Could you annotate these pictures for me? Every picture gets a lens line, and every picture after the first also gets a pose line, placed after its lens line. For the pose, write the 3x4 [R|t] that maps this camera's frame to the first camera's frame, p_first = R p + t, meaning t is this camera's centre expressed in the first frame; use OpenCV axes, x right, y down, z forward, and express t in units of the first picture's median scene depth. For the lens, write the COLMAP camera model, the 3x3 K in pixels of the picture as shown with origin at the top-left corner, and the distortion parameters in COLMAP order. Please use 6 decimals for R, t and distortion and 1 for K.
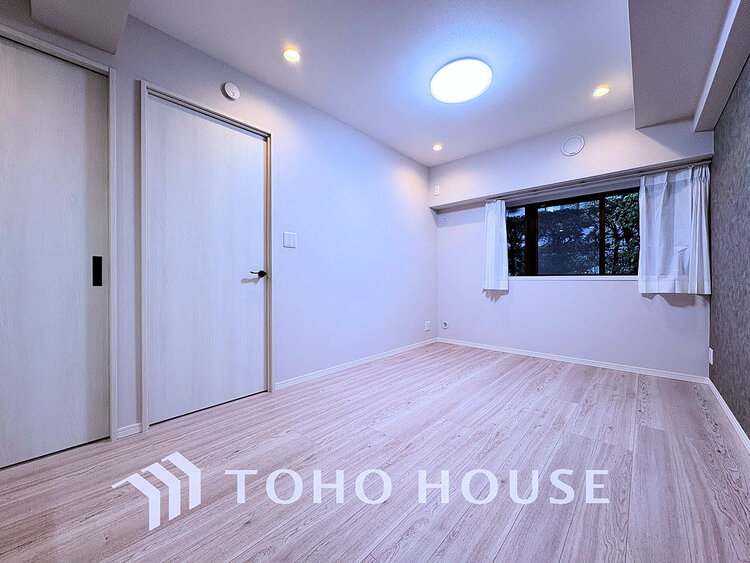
lens RADIAL K [[297.2, 0, 377.2], [0, 297.2, 280.6], [0, 0, 1]] dist [-0.000203, -0.000097]
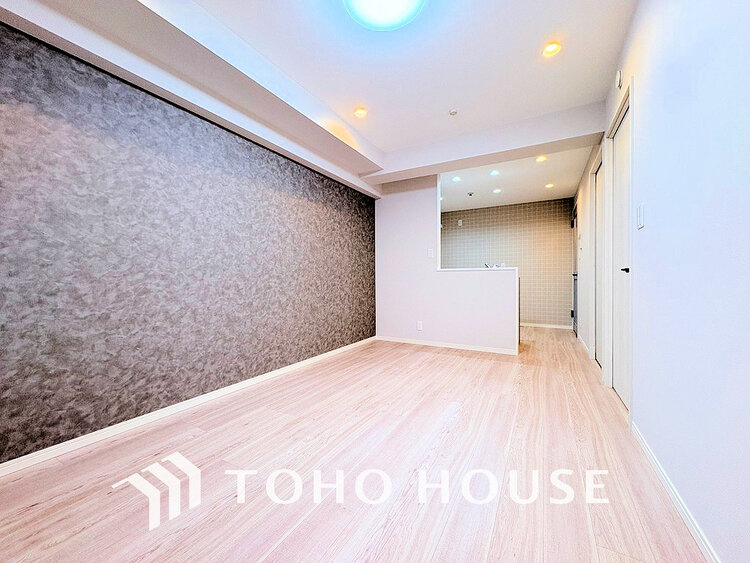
lens RADIAL K [[297.2, 0, 377.2], [0, 297.2, 280.6], [0, 0, 1]] dist [-0.000203, -0.000097]
pose [[-0.976279, 0.006828, -0.216411, 0.645996], [0.006333, 0.999976, 0.002981, -0.003860], [0.216426, 0.001540, -0.976298, 2.418453]]
